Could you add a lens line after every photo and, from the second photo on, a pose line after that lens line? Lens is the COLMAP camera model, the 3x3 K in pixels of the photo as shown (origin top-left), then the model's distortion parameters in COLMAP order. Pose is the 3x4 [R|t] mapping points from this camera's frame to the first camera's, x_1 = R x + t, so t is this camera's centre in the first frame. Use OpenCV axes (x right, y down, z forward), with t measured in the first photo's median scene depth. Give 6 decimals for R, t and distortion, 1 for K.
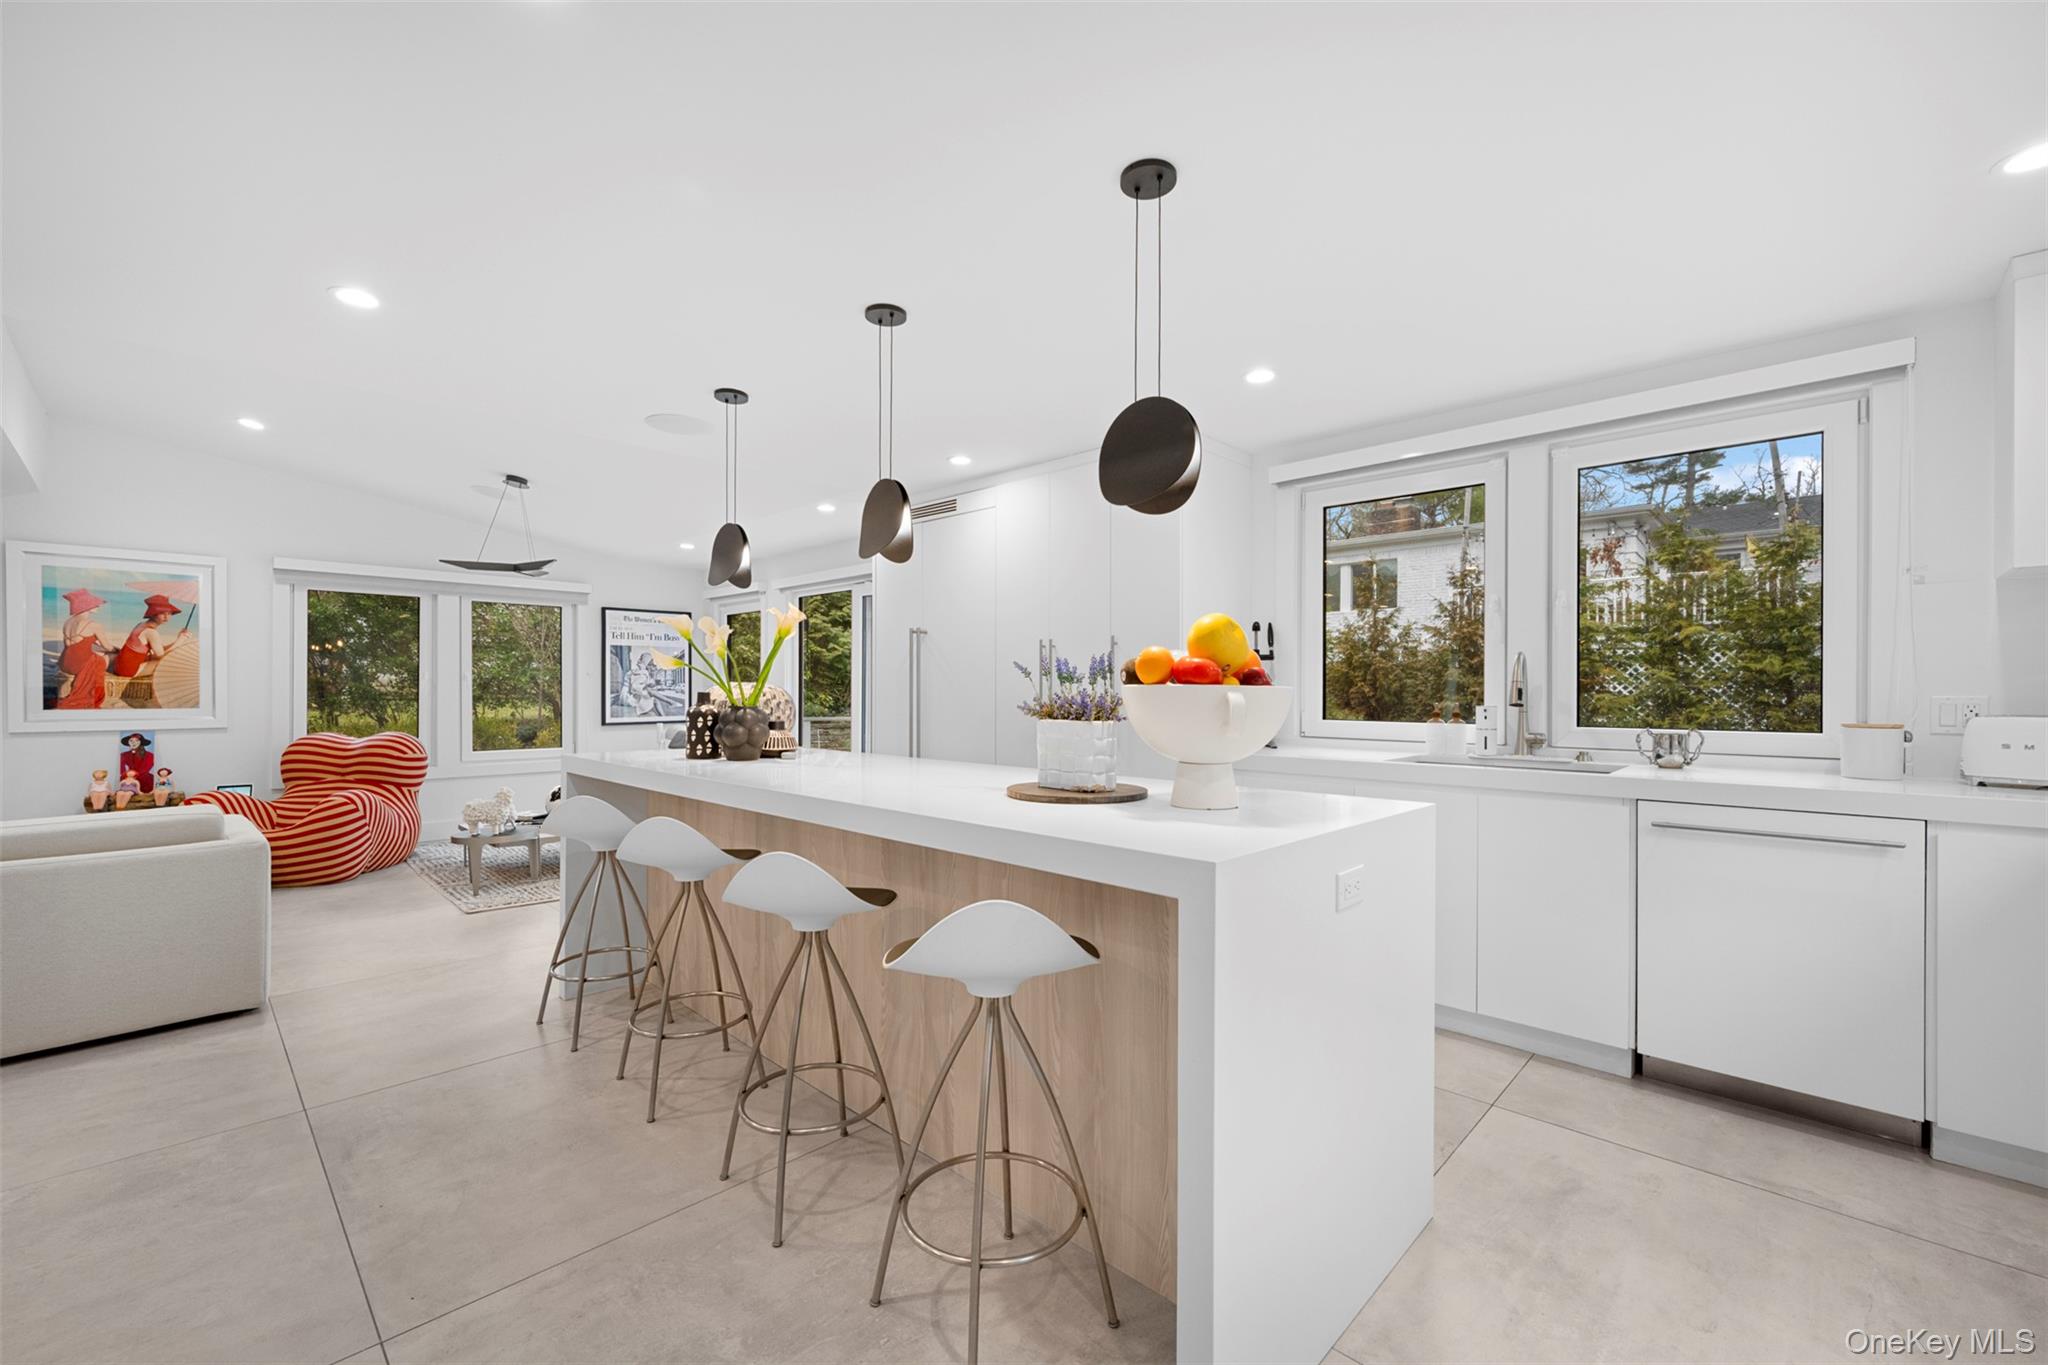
lens RADIAL K [[831.9, 0, 1029.9], [0, 831.9, 692.2], [0, 0, 1]] dist [-0.000286, -0.000111]
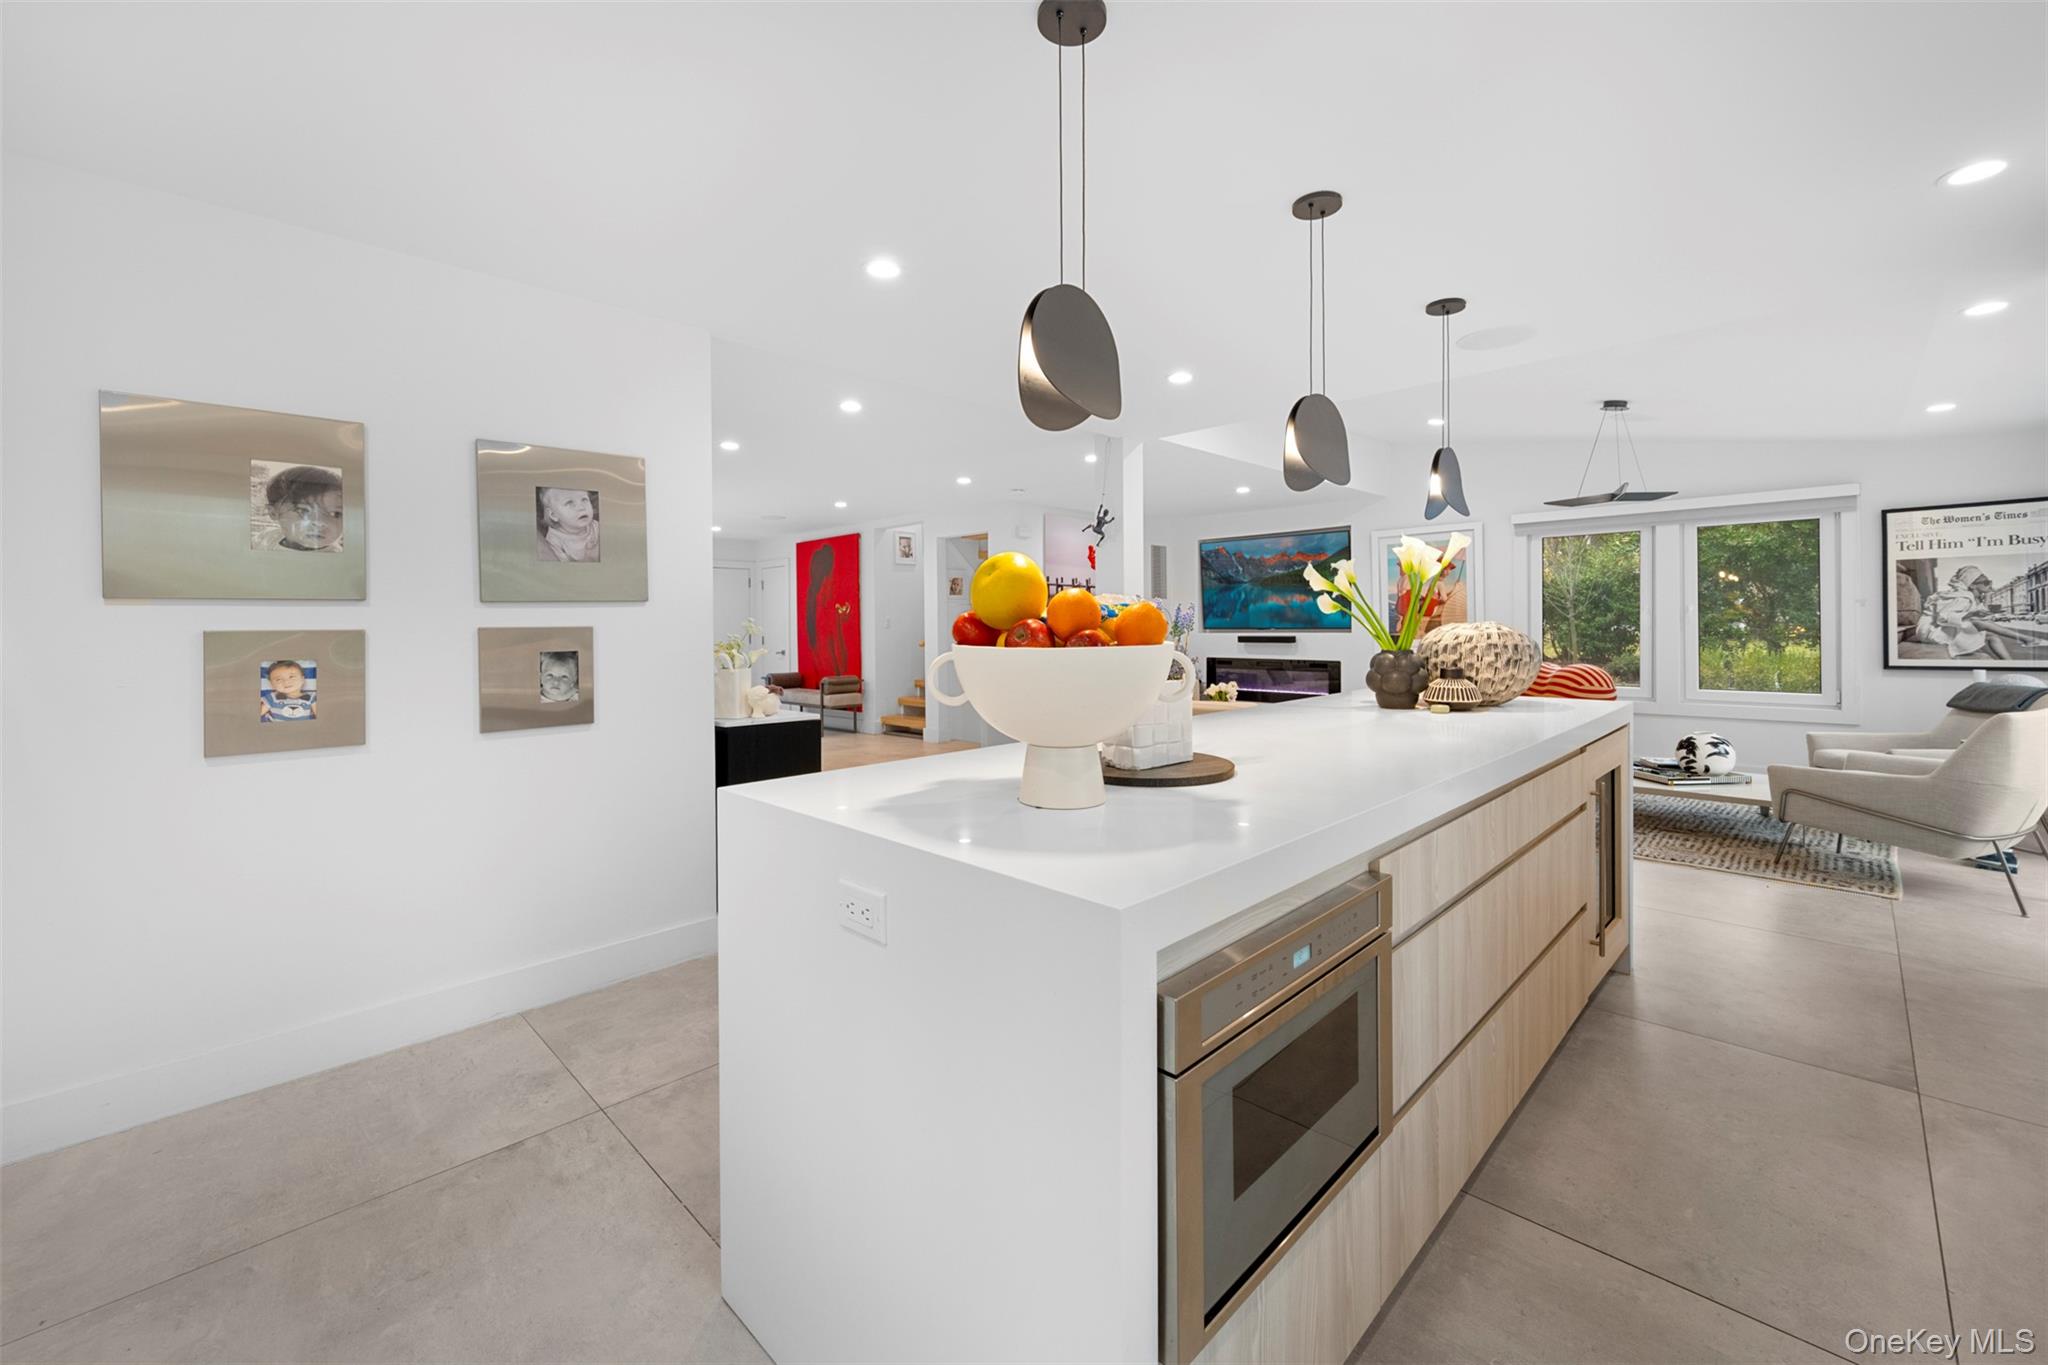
lens RADIAL K [[828.9, 0, 1024.9], [0, 828.9, 629.8], [0, 0, 1]] dist [-0.000314, 0.000214]
pose [[-0.014174, 0.004075, -0.999891, 0.328894], [0.010446, 0.999938, 0.003927, -0.008204], [0.999845, -0.010389, -0.014216, 0.329776]]
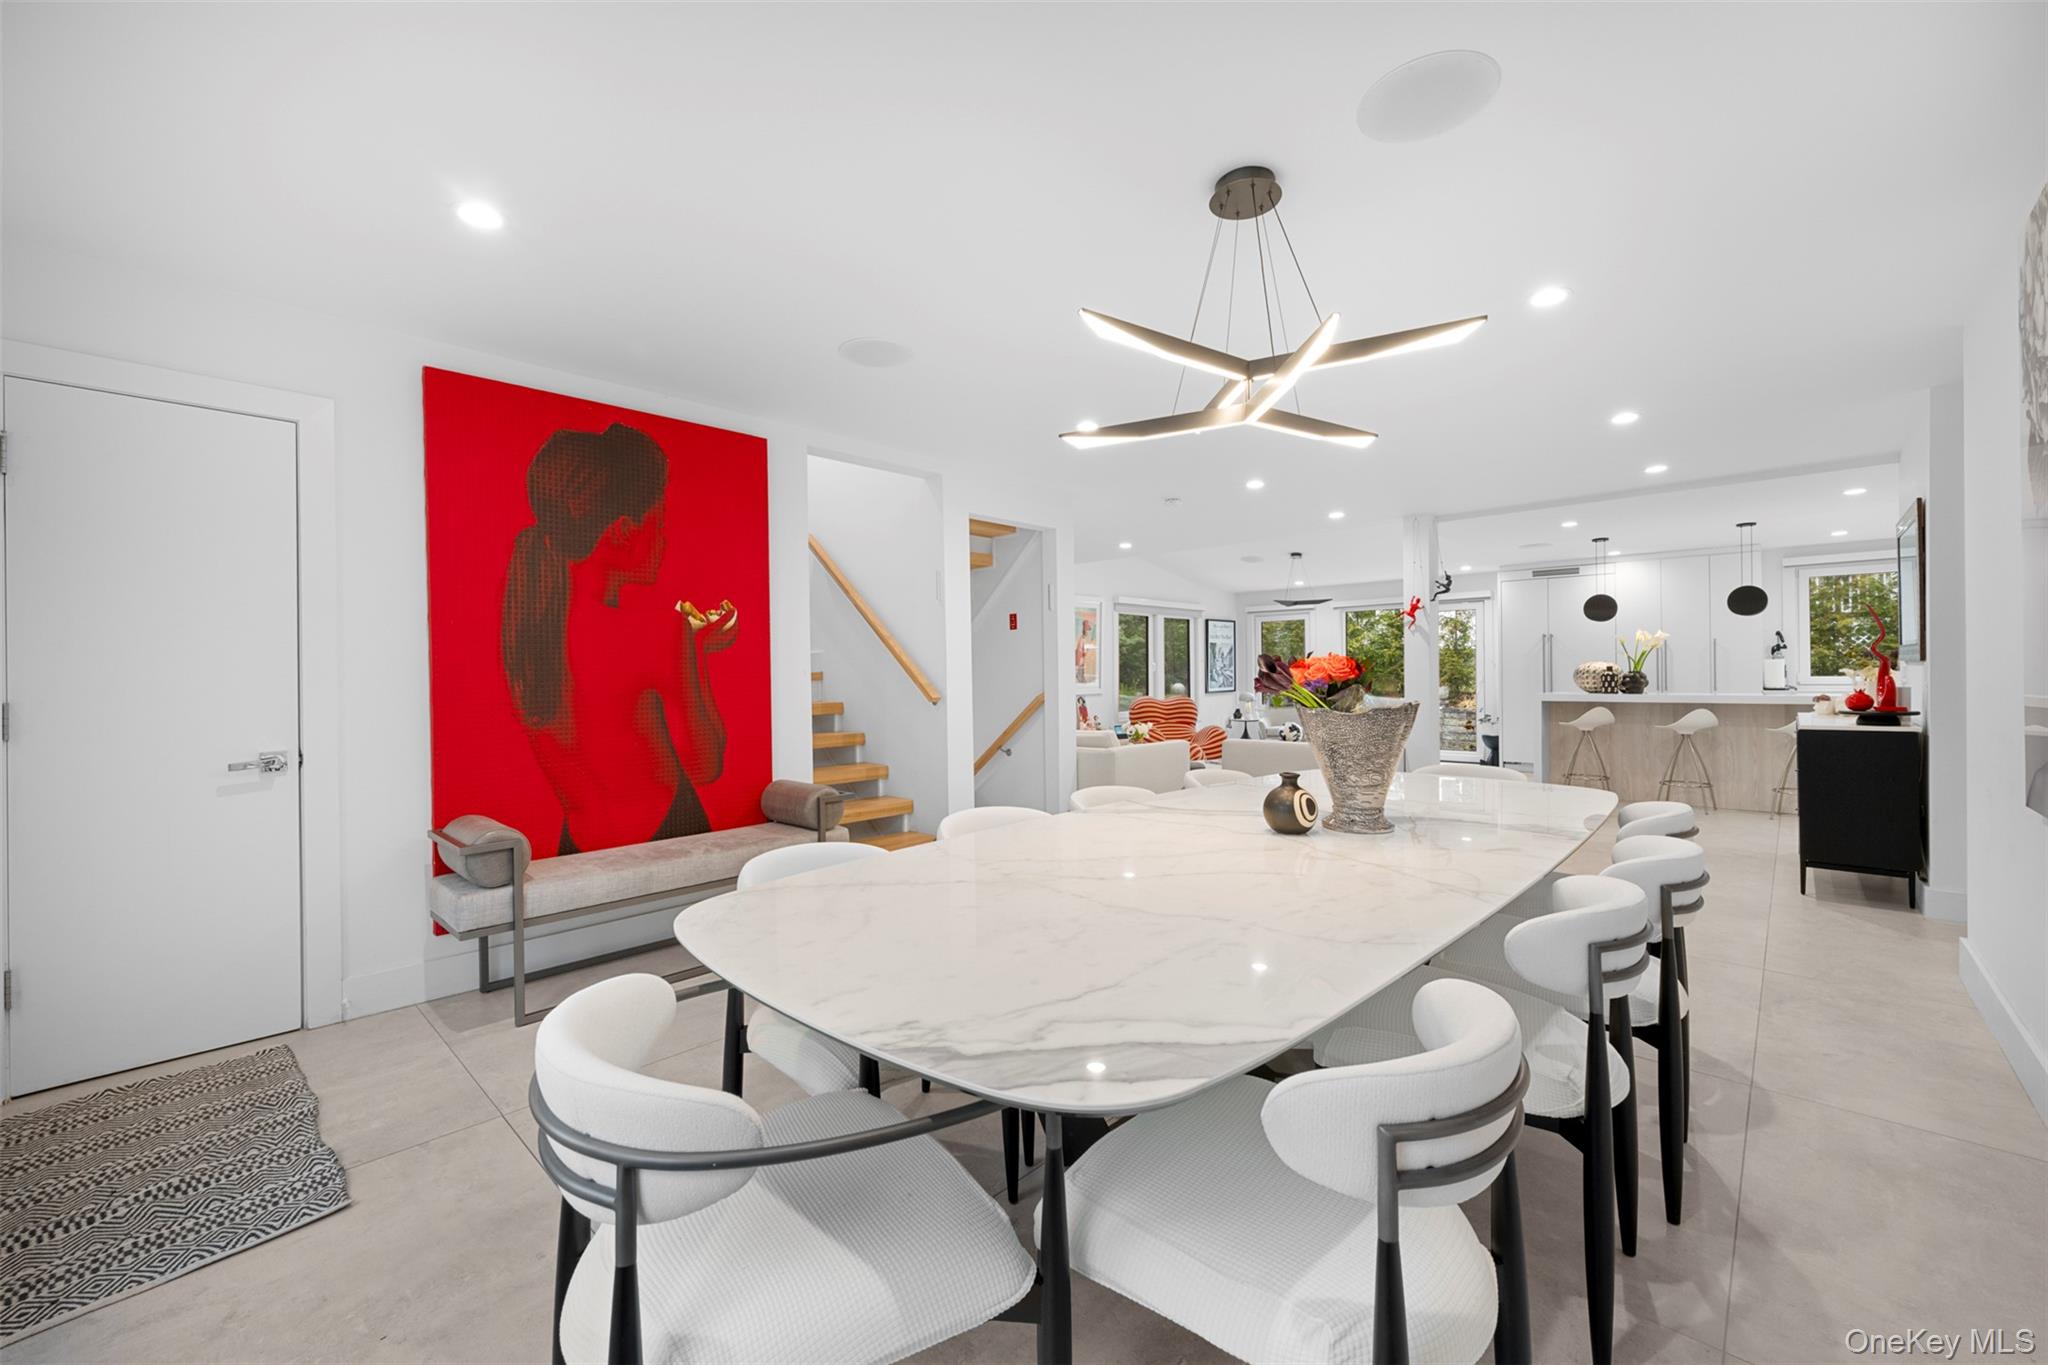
lens RADIAL K [[813.8, 0, 1024.0], [0, 813.8, 682.5], [0, 0, 1]] dist [0.010493, -0.000086]
pose [[0.999870, -0.013919, 0.008118, -1.204896], [0.013849, 0.999867, 0.008602, 0.001723], [-0.008237, -0.008488, 0.999930, -0.779638]]
